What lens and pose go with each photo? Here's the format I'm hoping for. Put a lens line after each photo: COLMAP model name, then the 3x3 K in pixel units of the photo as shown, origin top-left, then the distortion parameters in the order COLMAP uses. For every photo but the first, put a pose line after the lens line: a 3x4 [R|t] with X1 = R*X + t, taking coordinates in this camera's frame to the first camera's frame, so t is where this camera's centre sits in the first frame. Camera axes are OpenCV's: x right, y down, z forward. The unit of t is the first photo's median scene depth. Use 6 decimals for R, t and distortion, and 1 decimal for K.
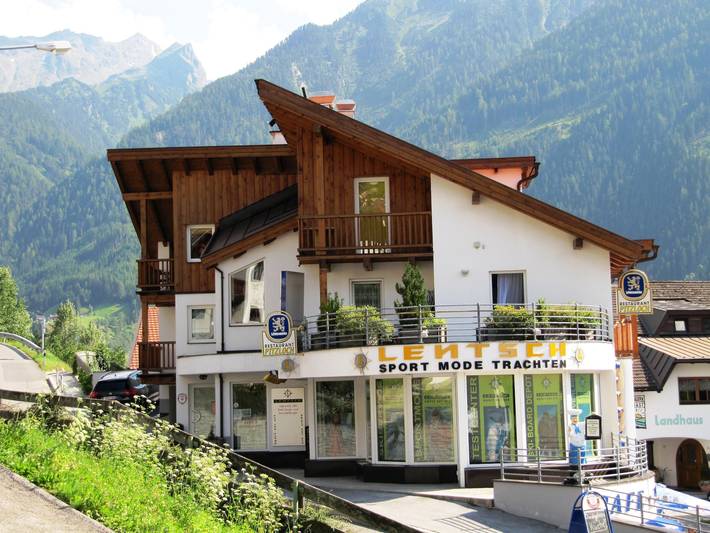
lens RADIAL K [[1334.3, 0, 355.0], [0, 1334.3, 266.5], [0, 0, 1]] dist [0.075112, 0.124936]
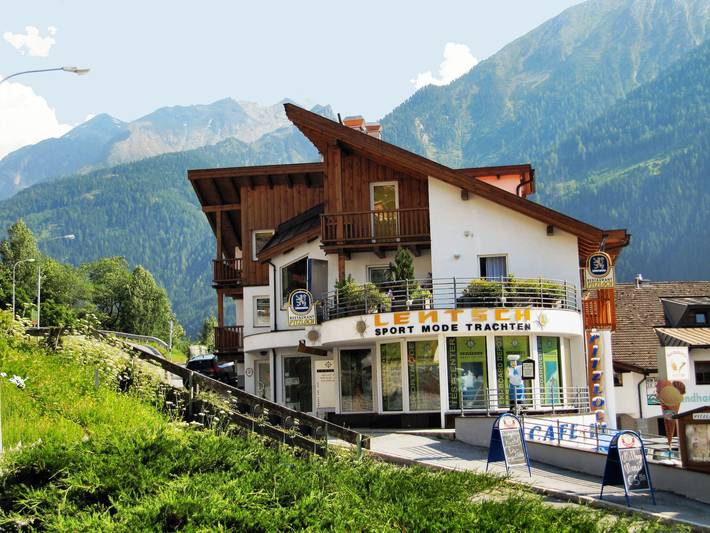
lens RADIAL K [[1154.3, 0, 355.0], [0, 1154.3, 266.5], [0, 0, 1]] dist [0.007537, 0.238454]
pose [[0.992678, -0.018345, -0.119391, 0.096260], [0.014903, 0.999449, -0.029664, 0.035897], [0.119870, 0.027667, 0.992404, -0.039258]]
